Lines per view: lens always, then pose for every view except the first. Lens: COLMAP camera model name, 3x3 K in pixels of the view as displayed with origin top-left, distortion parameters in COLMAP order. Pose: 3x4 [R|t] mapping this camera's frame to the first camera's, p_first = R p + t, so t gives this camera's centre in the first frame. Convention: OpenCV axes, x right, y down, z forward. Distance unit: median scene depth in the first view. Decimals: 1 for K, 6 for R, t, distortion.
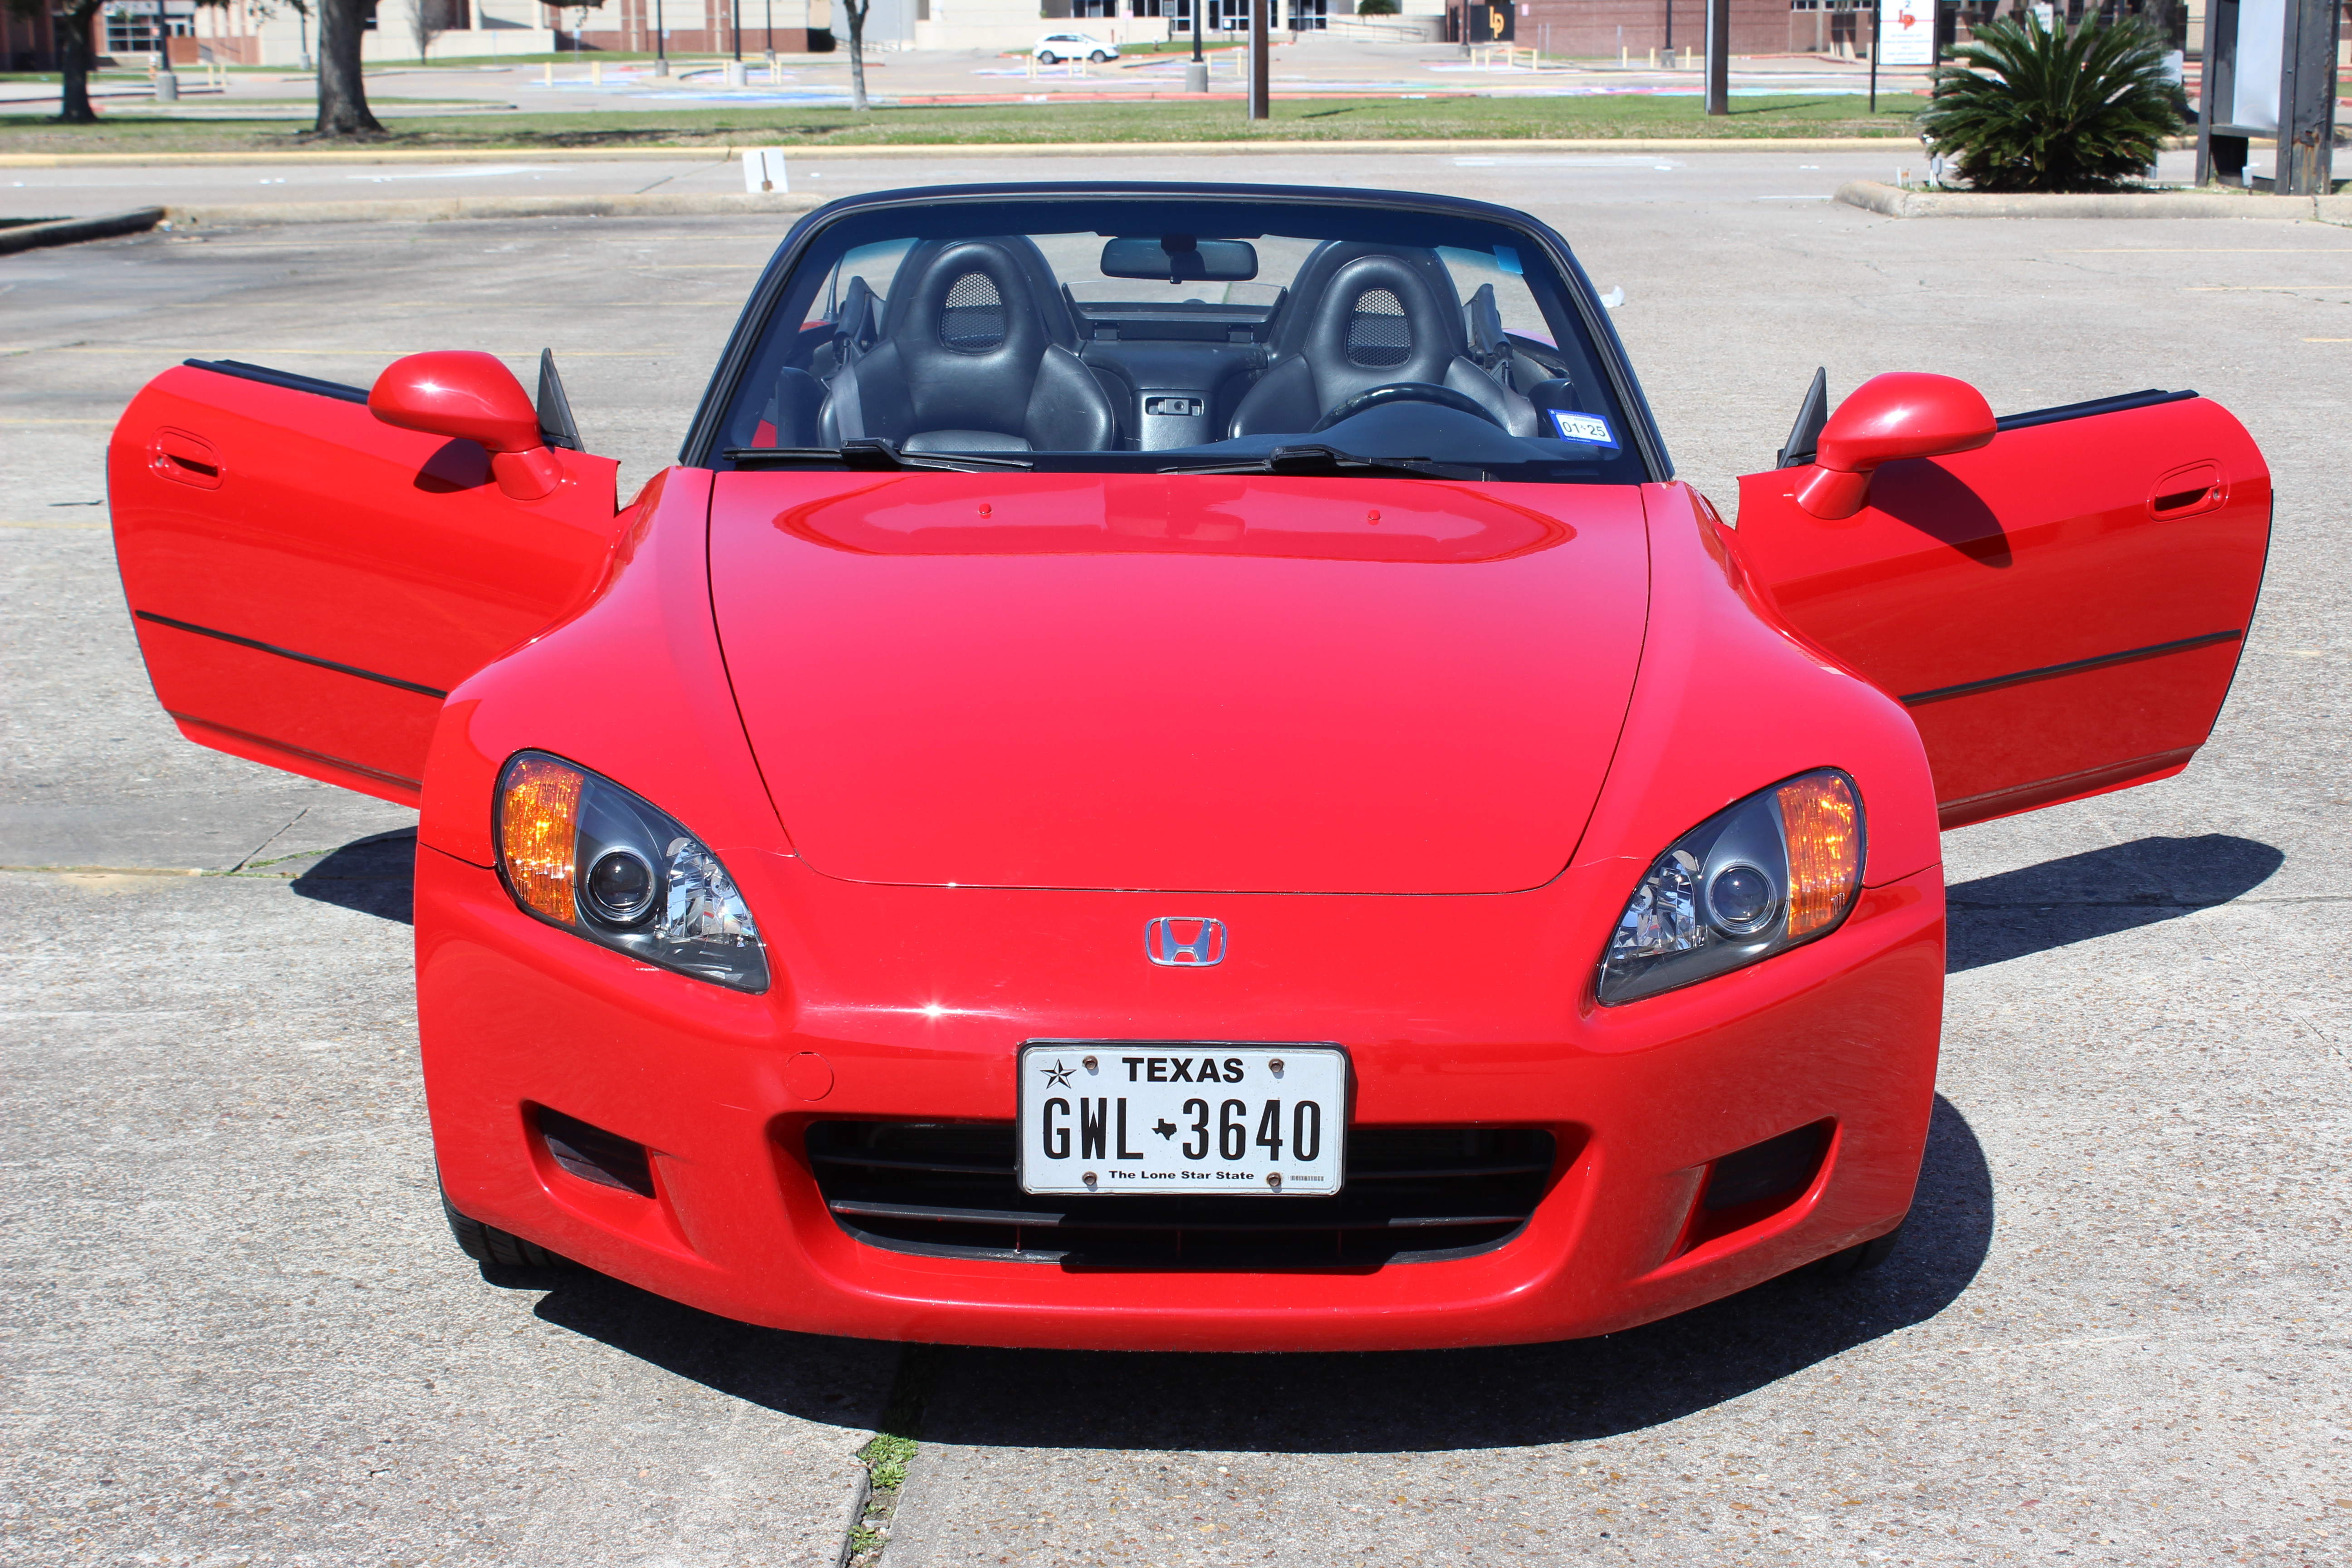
lens RADIAL K [[3458.5, 0, 1153.1], [0, 3458.5, 799.8], [0, 0, 1]] dist [-0.033874, 0.000000]
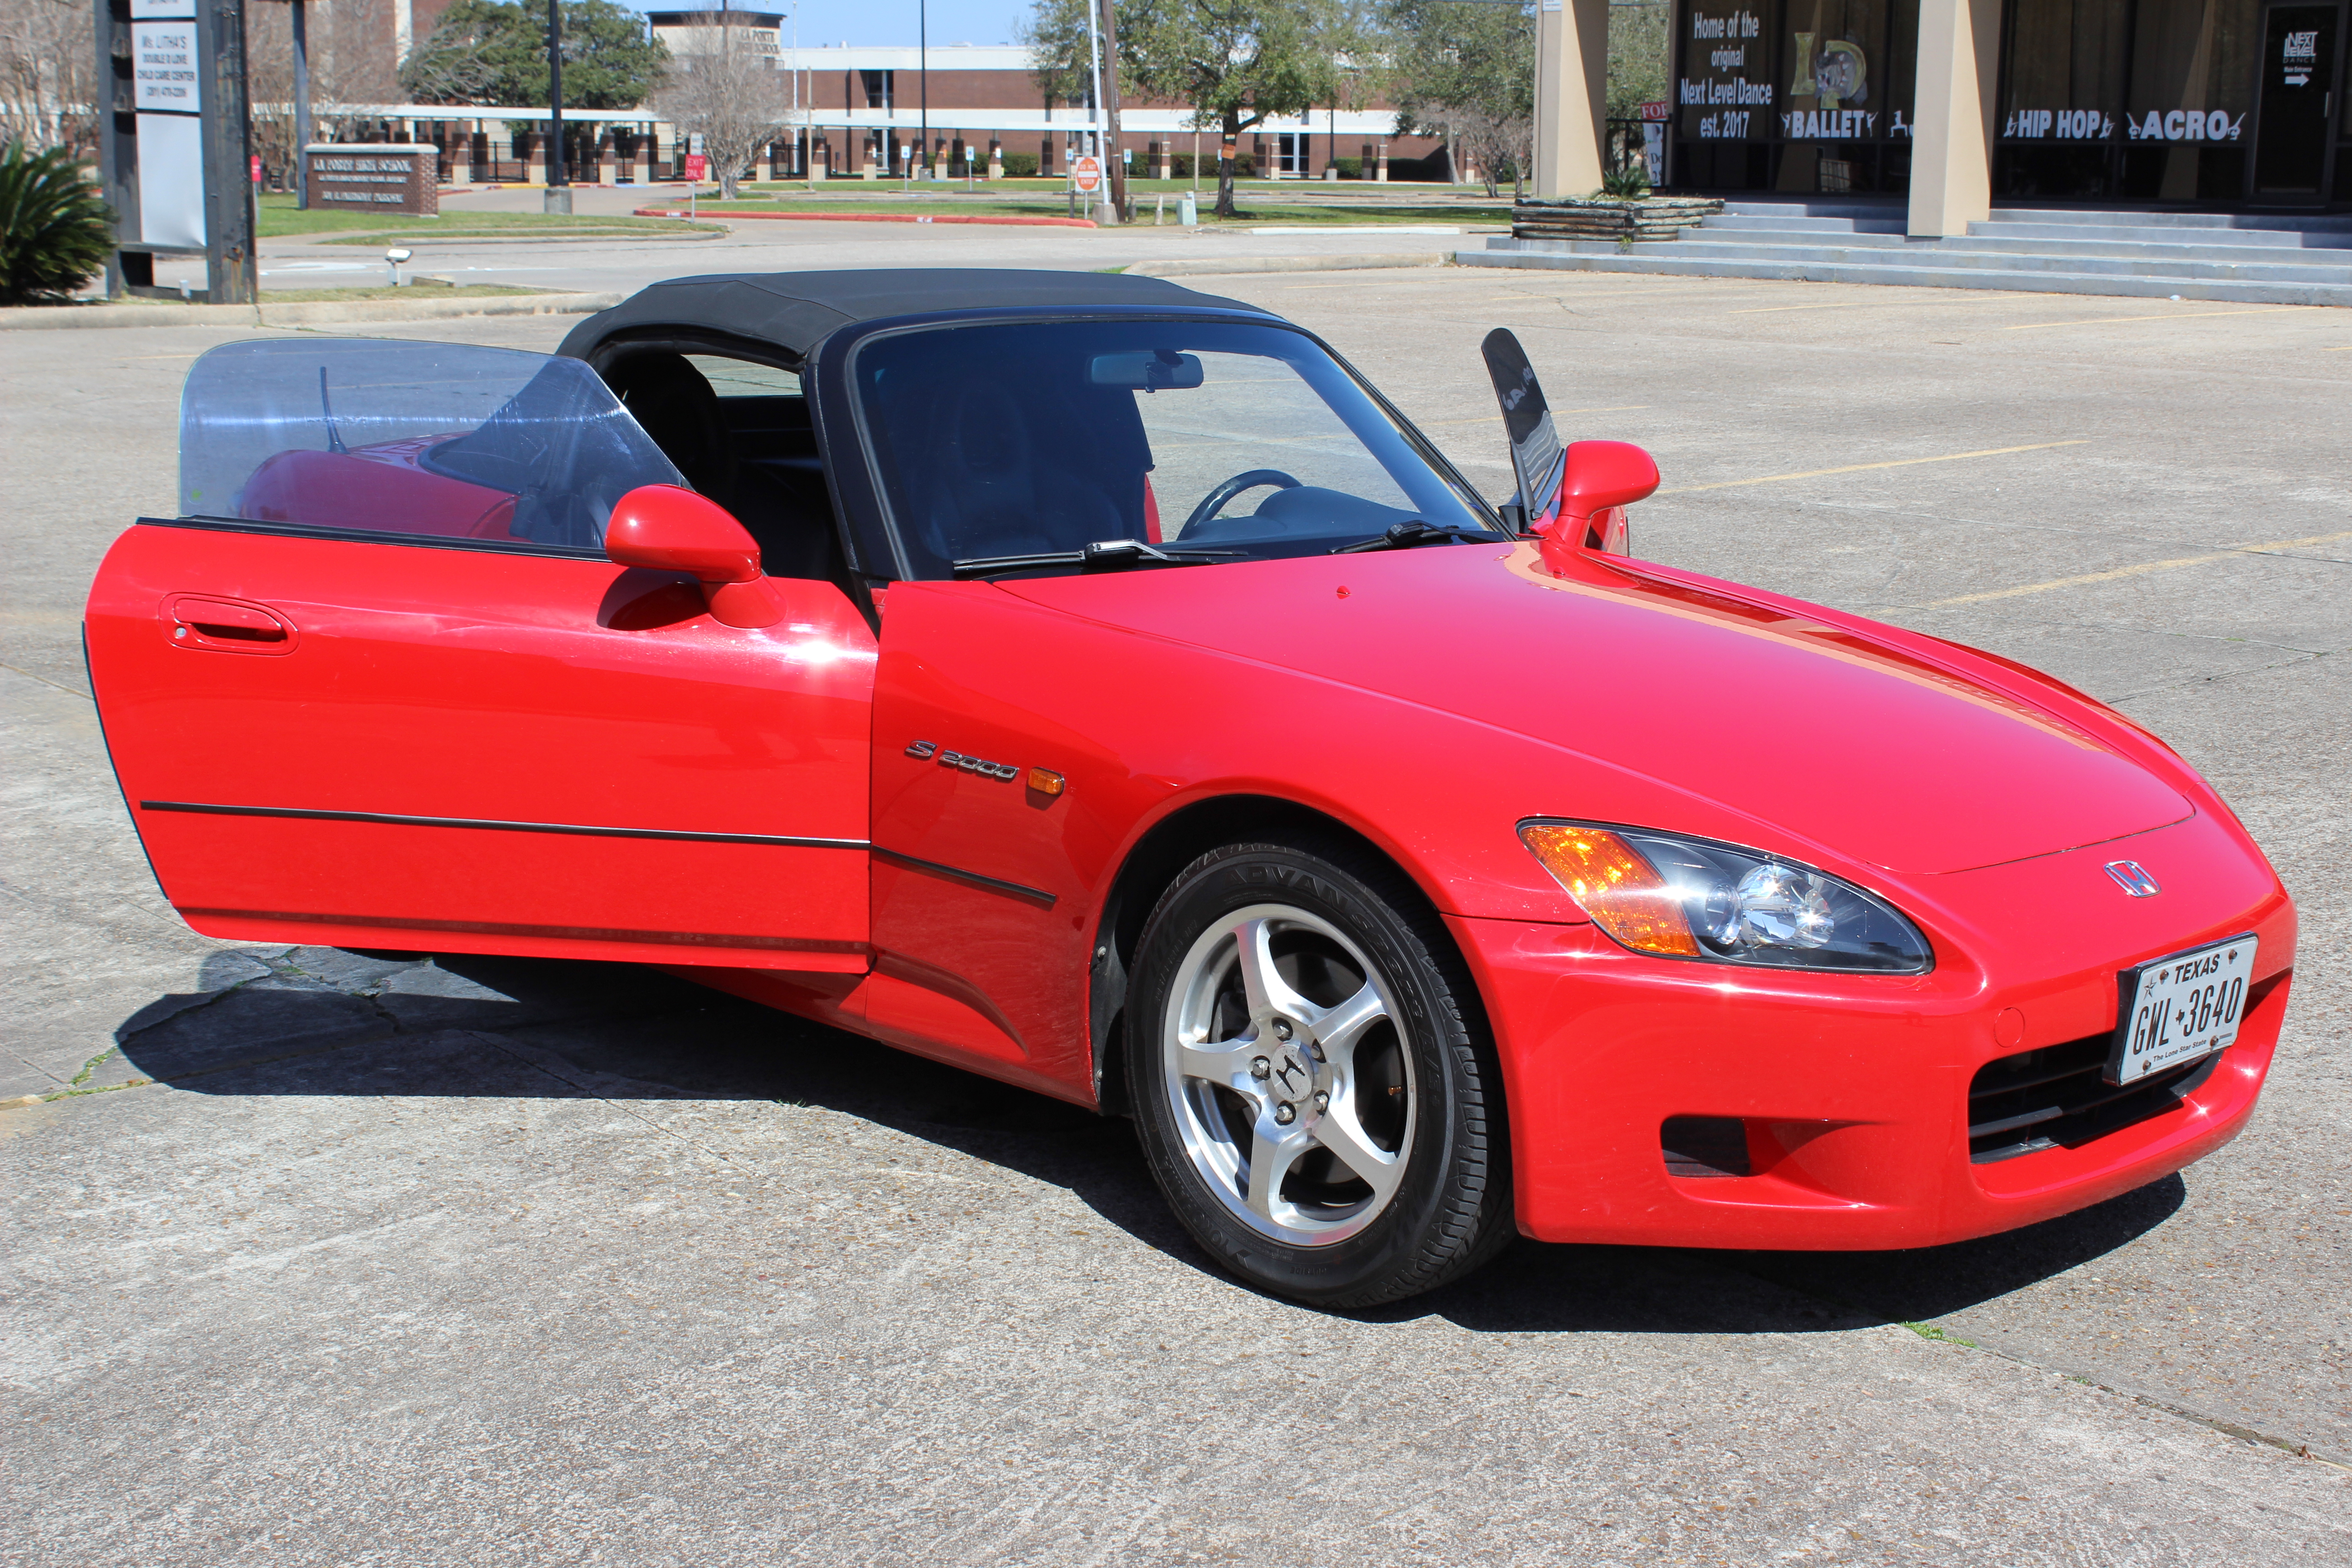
lens RADIAL K [[3104.0, 0, 1175.9], [0, 3104.0, 768.6], [0, 0, 1]] dist [-0.047121, 0.000000]
pose [[0.719797, -0.117230, 0.684214, -0.984846], [0.133283, 0.990638, 0.029518, -0.078551], [-0.681269, 0.069947, 0.728684, 0.359006]]
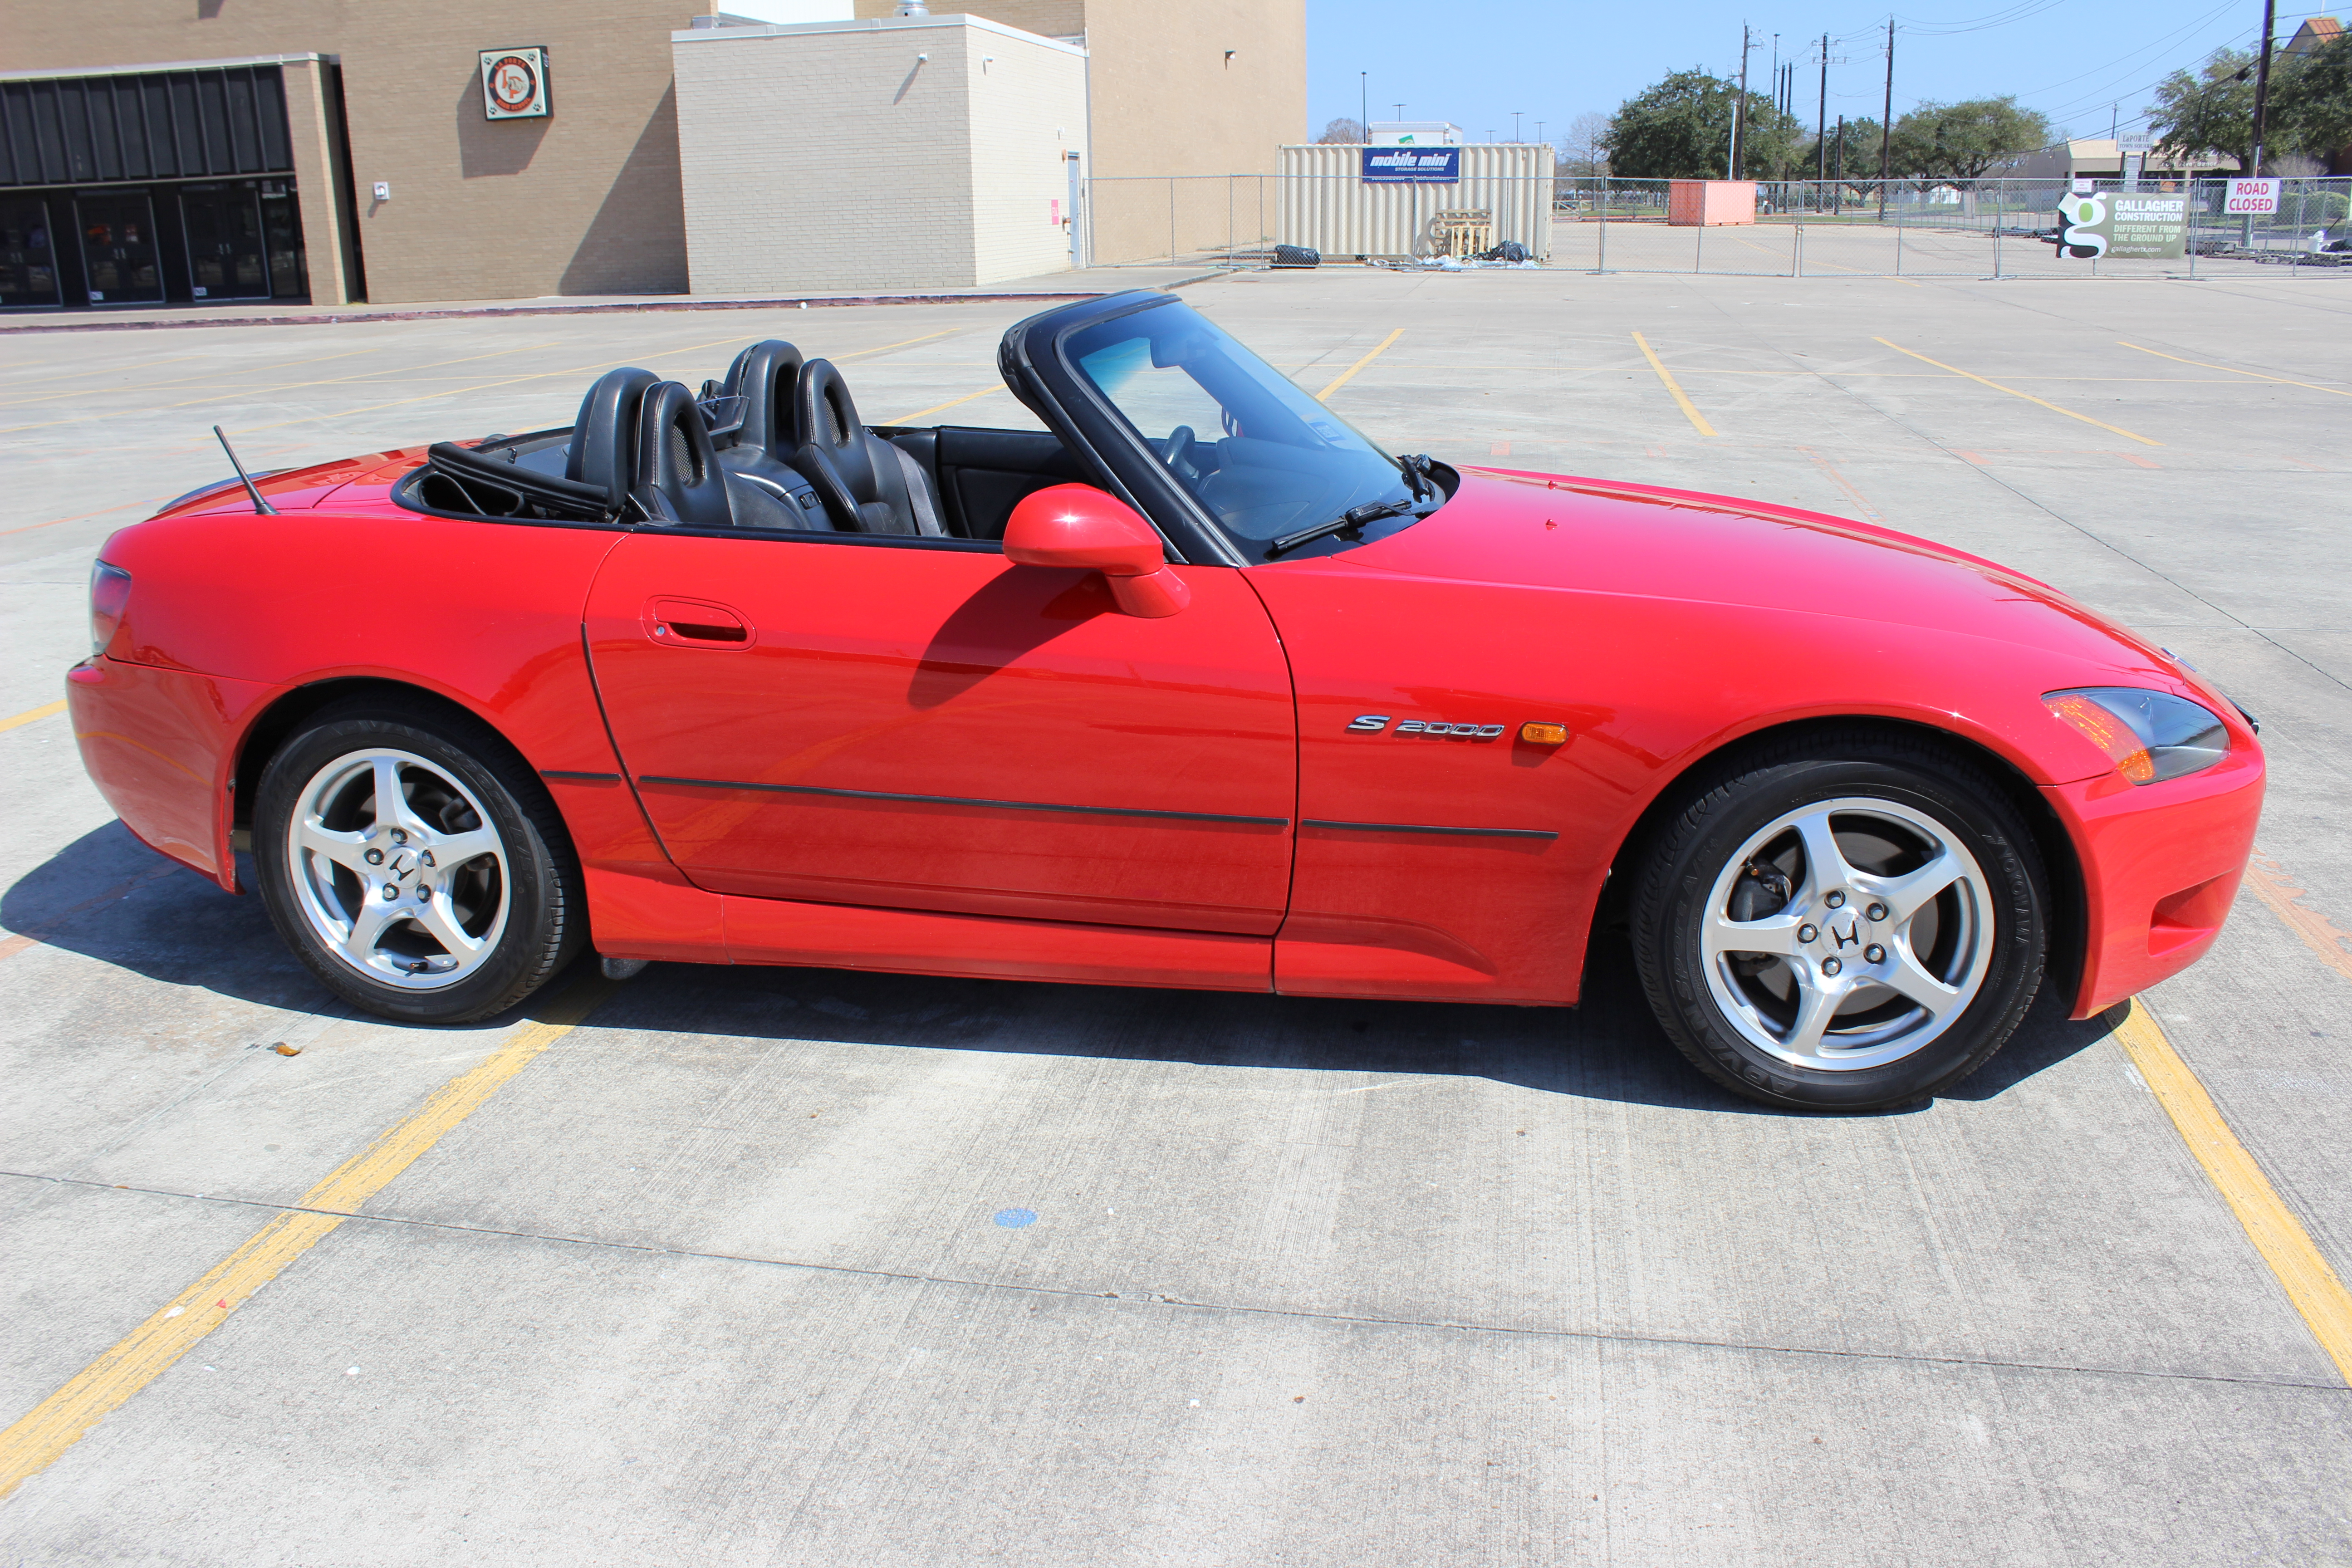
lens RADIAL K [[1924.5, 0, 1181.5], [0, 1924.5, 783.7], [0, 0, 1]] dist [-0.140385, 0.092266]
pose [[0.179401, -0.301168, 0.936543, -0.994478], [0.227112, 0.938952, 0.258437, -0.264648], [-0.957202, 0.166336, 0.236848, 1.203063]]
